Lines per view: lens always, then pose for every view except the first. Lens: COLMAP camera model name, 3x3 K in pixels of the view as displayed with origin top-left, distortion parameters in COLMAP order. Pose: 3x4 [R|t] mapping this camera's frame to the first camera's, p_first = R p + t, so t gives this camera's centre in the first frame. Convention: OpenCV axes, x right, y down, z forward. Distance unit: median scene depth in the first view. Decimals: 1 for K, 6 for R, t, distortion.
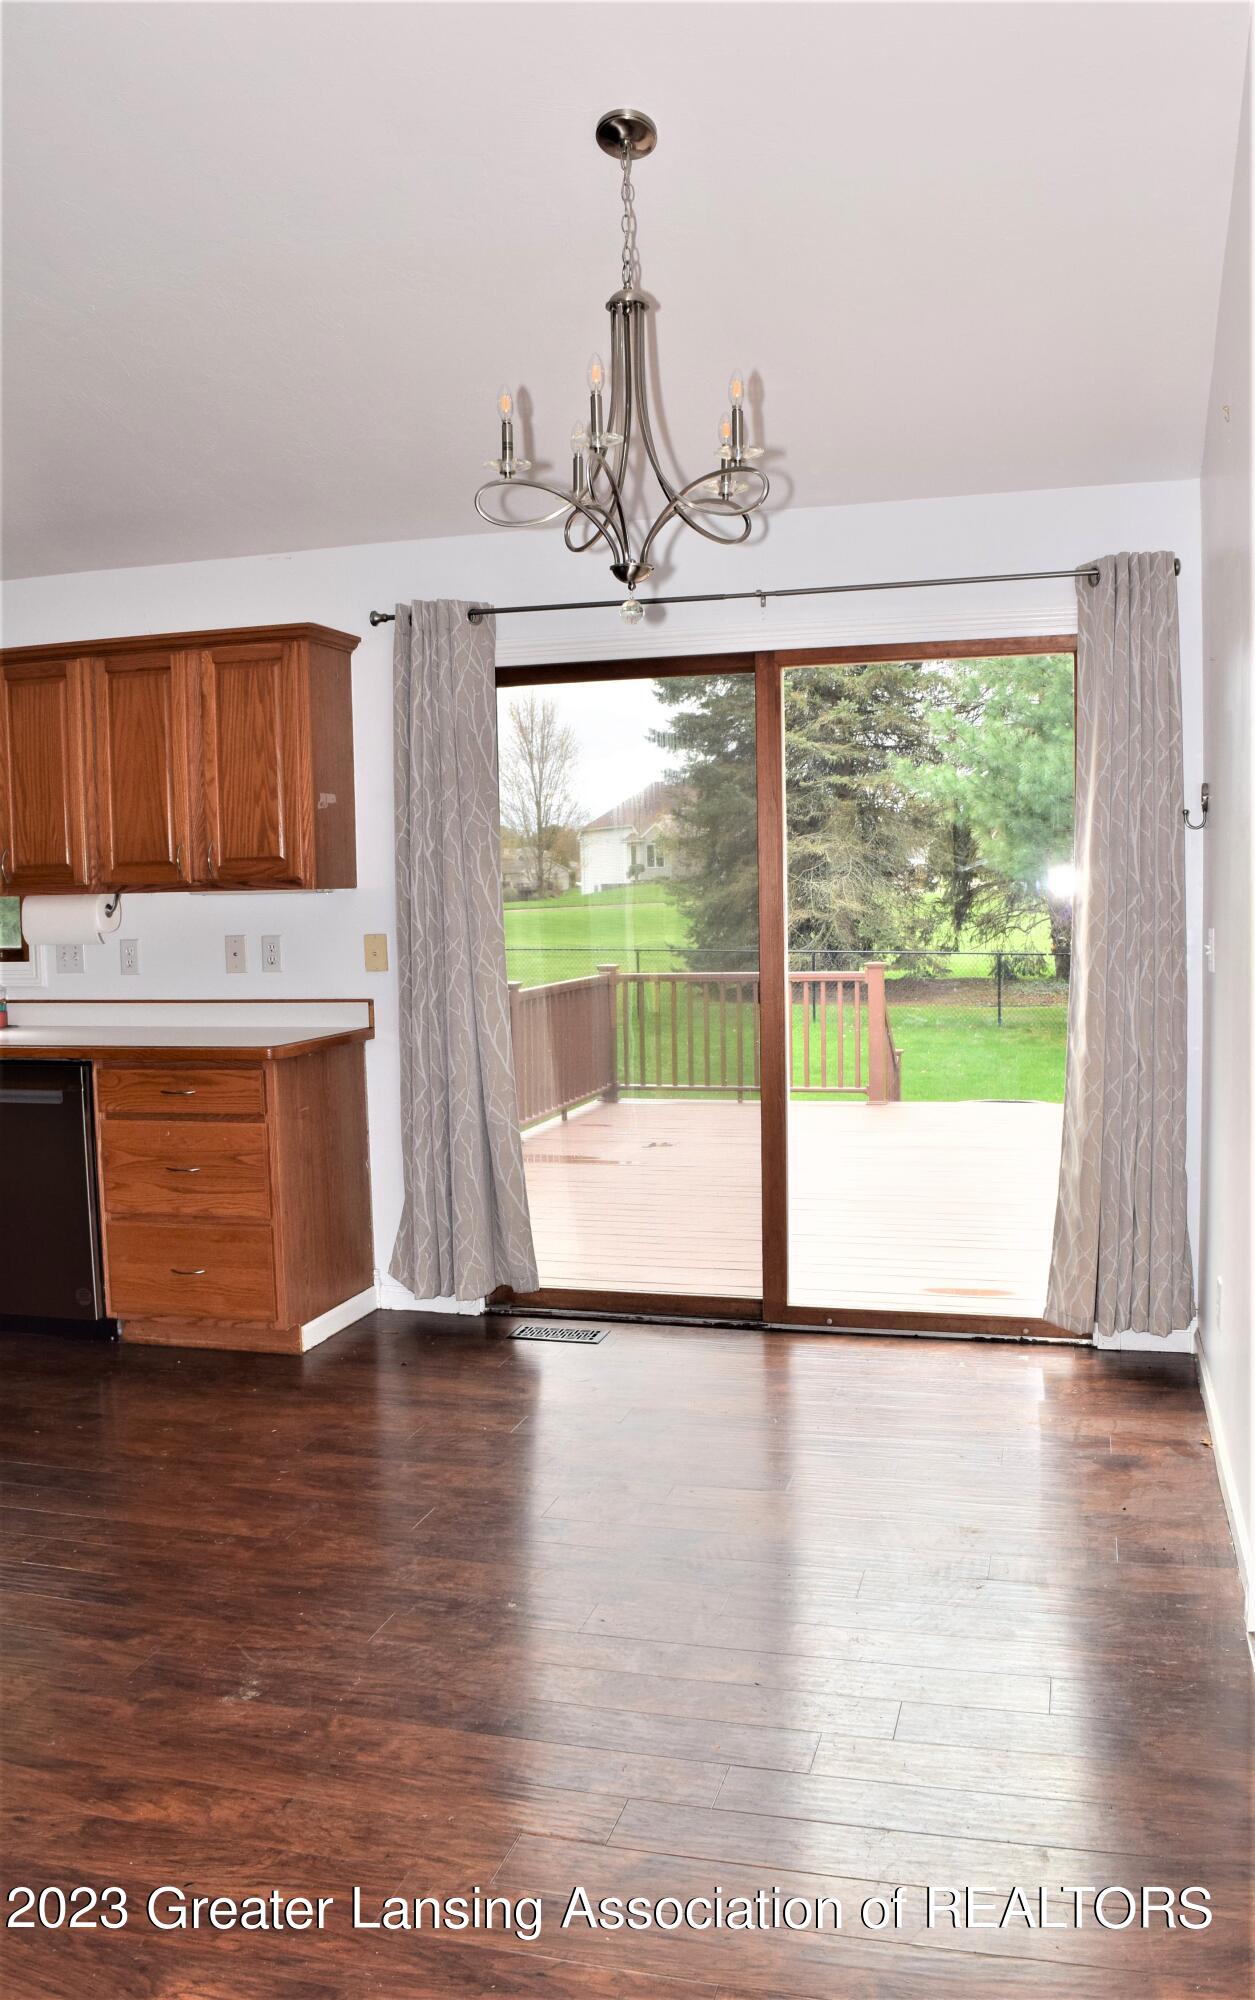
lens RADIAL K [[1650.1, 0, 627.5], [0, 1650.1, 1000.0], [0, 0, 1]] dist [-0.093402, 0.000325]
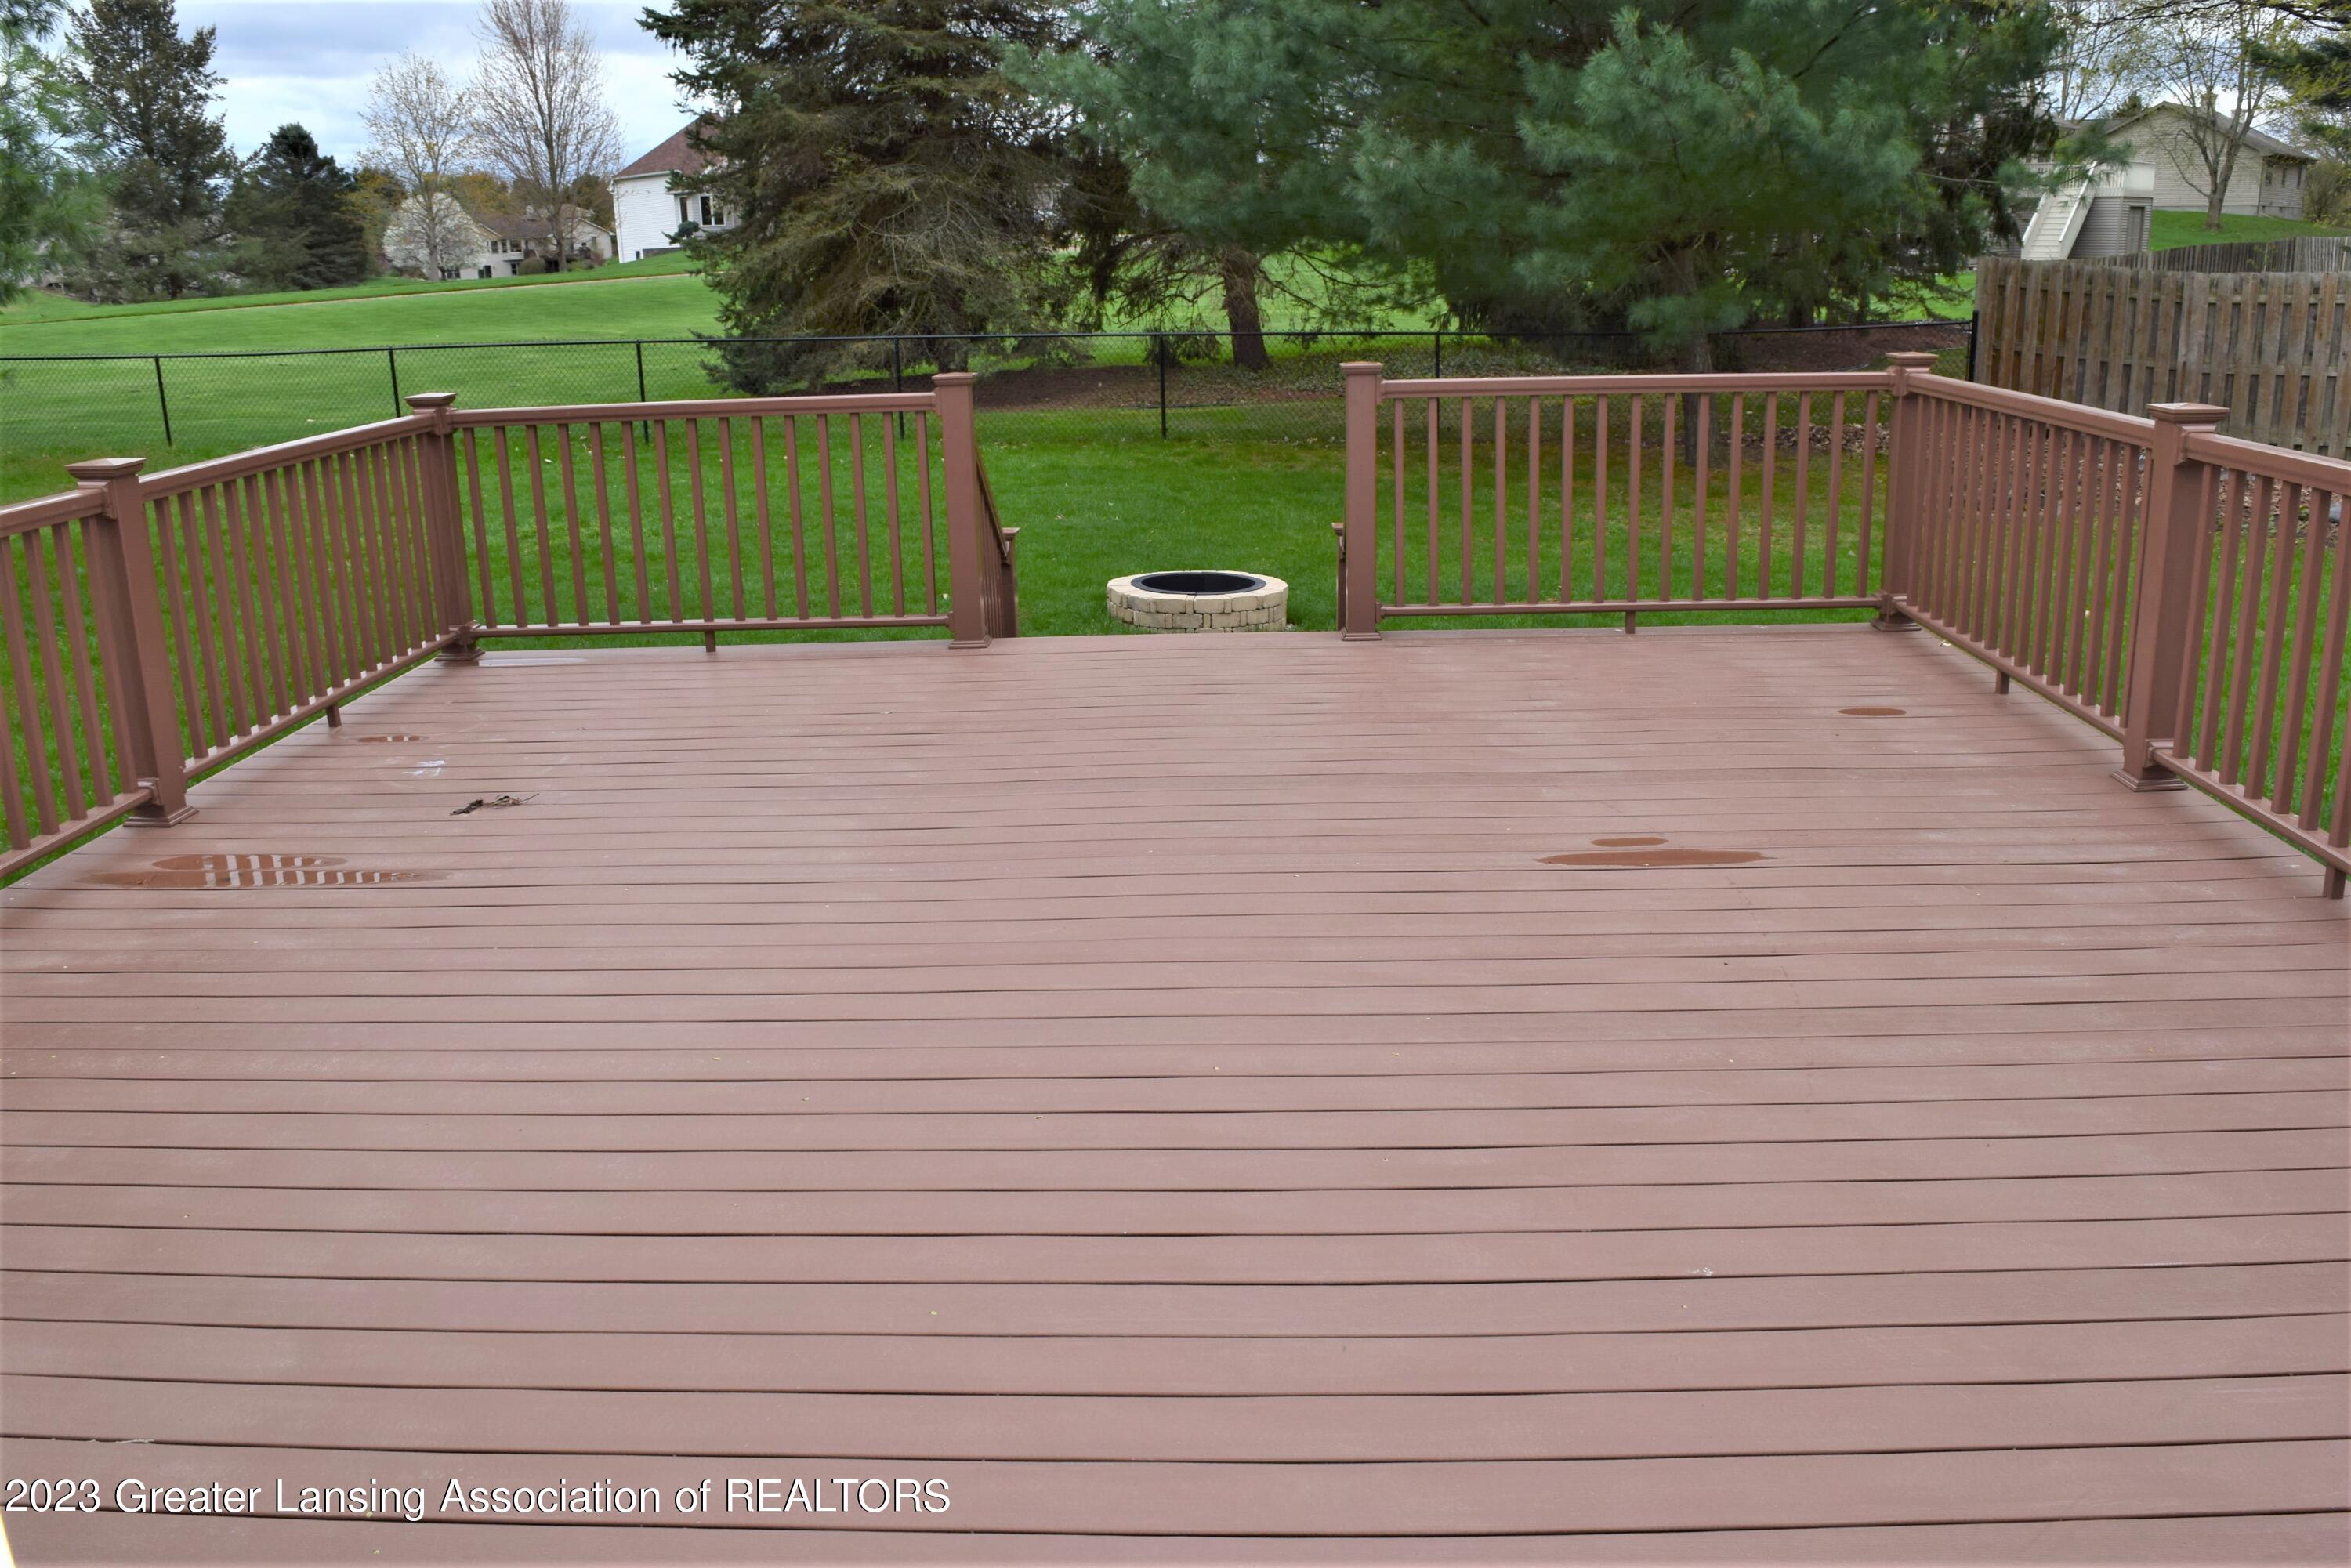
lens RADIAL K [[1861.7, 0, 1175.5], [0, 1861.7, 784.0], [0, 0, 1]] dist [-0.101820, -0.000445]
pose [[0.971199, -0.072490, 0.226974, 0.031372], [0.022768, 0.976472, 0.214441, -0.008308], [-0.237179, -0.203097, 0.949999, 0.169512]]
